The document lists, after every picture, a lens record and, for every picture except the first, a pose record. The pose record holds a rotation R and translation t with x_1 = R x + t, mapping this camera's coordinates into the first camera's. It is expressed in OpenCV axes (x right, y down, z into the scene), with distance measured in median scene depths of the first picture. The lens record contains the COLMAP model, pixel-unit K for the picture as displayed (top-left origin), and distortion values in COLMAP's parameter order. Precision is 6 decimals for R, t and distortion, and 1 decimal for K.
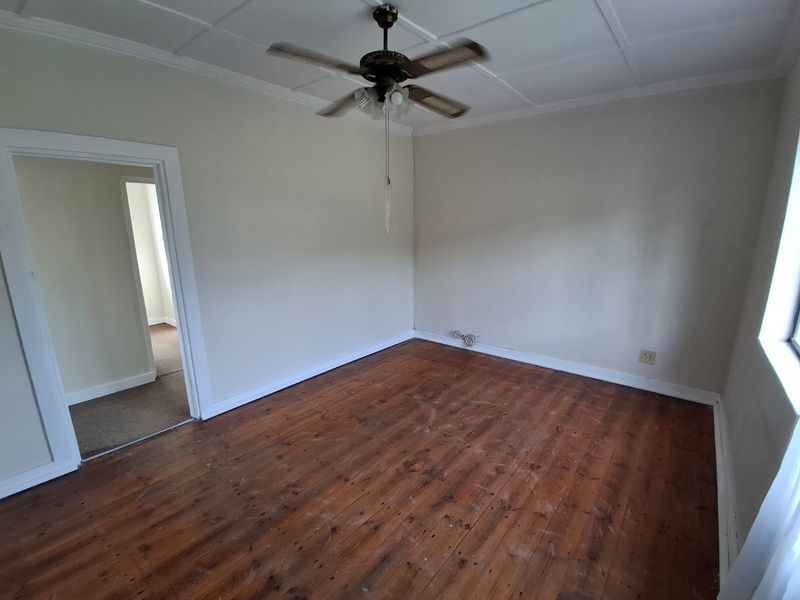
lens RADIAL K [[366.8, 0, 404.0], [0, 366.8, 300.9], [0, 0, 1]] dist [-0.017272, -0.005355]
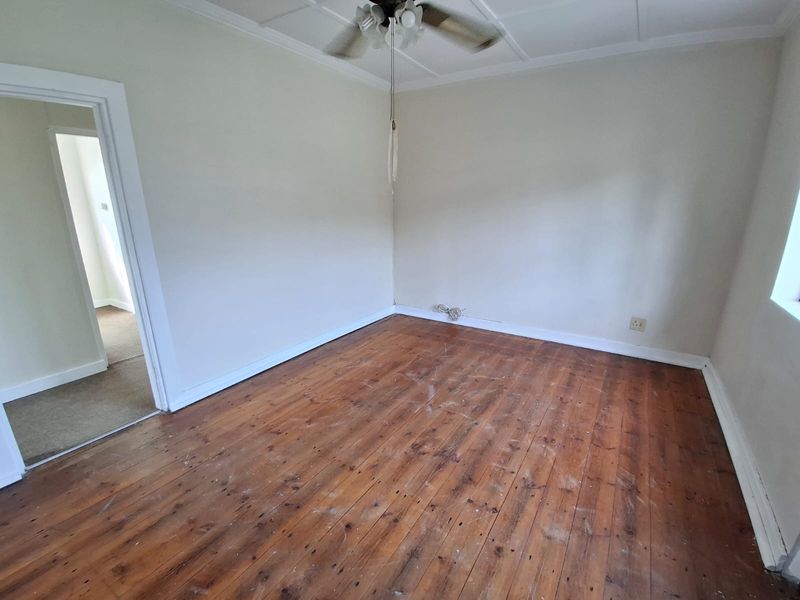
lens RADIAL K [[366.8, 0, 399.1], [0, 366.8, 303.7], [0, 0, 1]] dist [-0.017272, -0.005355]
pose [[0.994237, -0.026268, 0.103935, -0.113927], [0.019755, 0.997805, 0.063209, 0.030634], [-0.105367, -0.060791, 0.992574, 0.114591]]
